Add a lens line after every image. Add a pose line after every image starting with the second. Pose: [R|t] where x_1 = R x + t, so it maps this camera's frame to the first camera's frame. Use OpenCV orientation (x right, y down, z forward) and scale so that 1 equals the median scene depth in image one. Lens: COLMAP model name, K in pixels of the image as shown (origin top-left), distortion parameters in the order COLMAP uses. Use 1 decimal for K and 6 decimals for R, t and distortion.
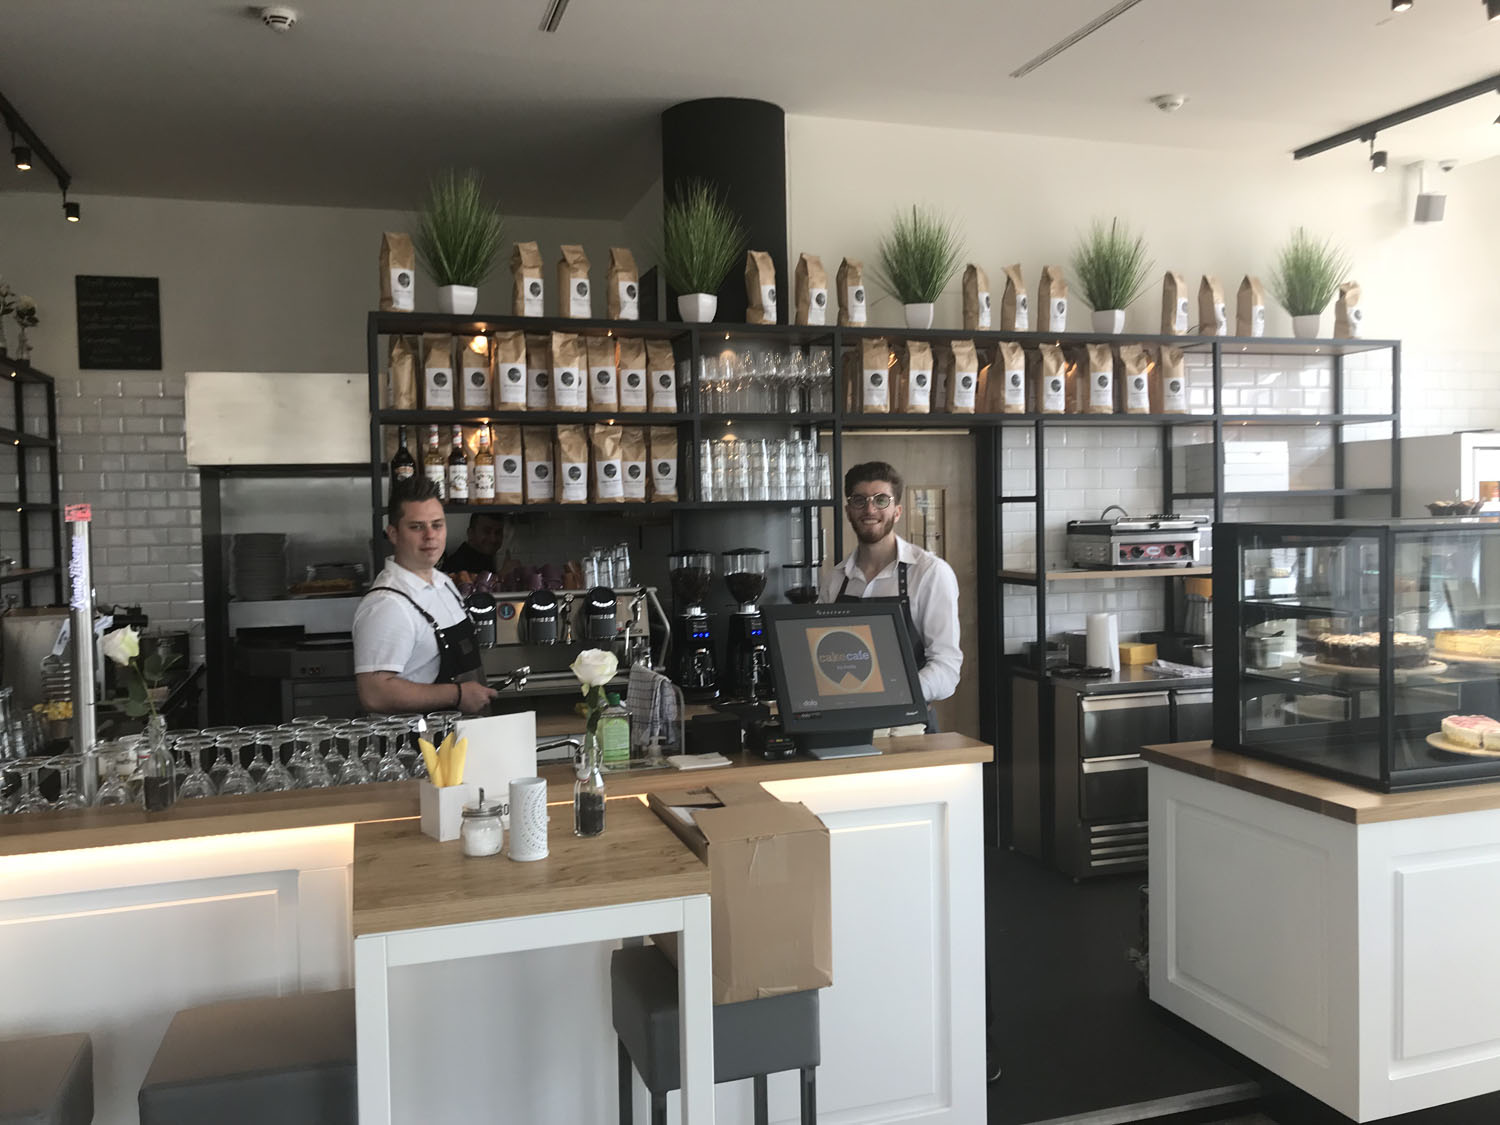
lens RADIAL K [[1229.8, 0, 759.1], [0, 1229.8, 572.5], [0, 0, 1]] dist [0.037322, -0.060658]
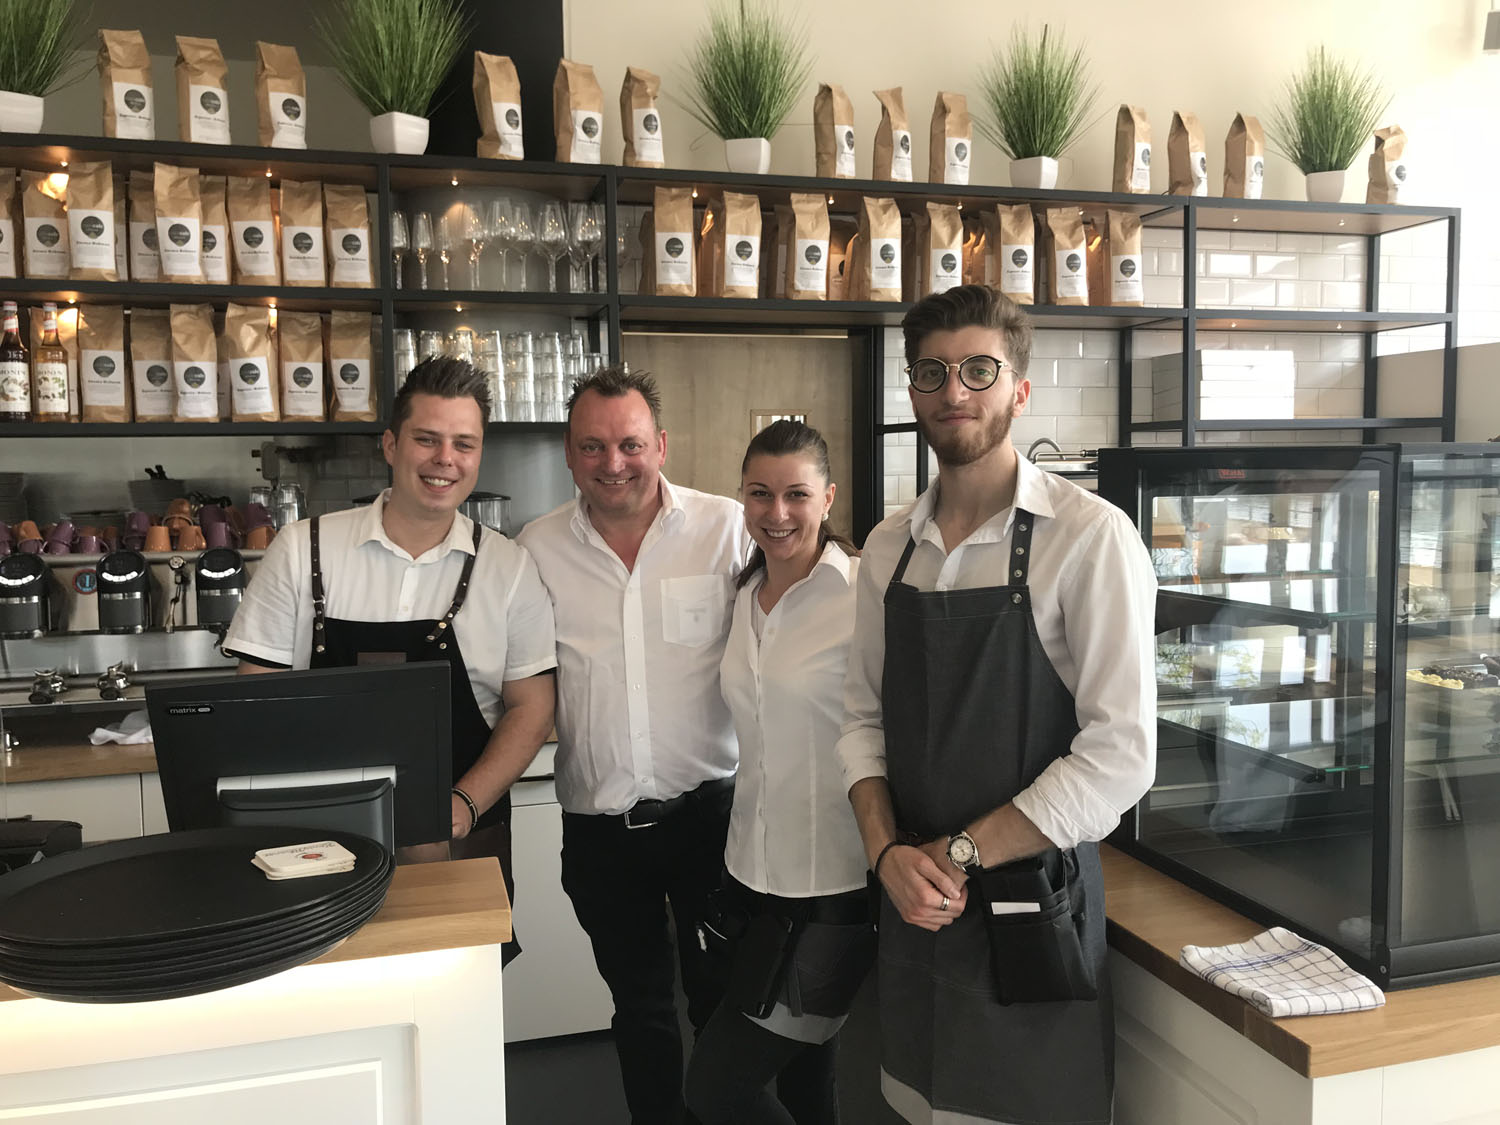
lens RADIAL K [[1229.8, 0, 752.5], [0, 1229.8, 561.1], [0, 0, 1]] dist [0.037322, -0.060658]
pose [[0.998872, 0.012241, -0.045877, 0.169261], [-0.010864, 0.999486, 0.030147, -0.003342], [0.046223, -0.029615, 0.998492, 0.305936]]
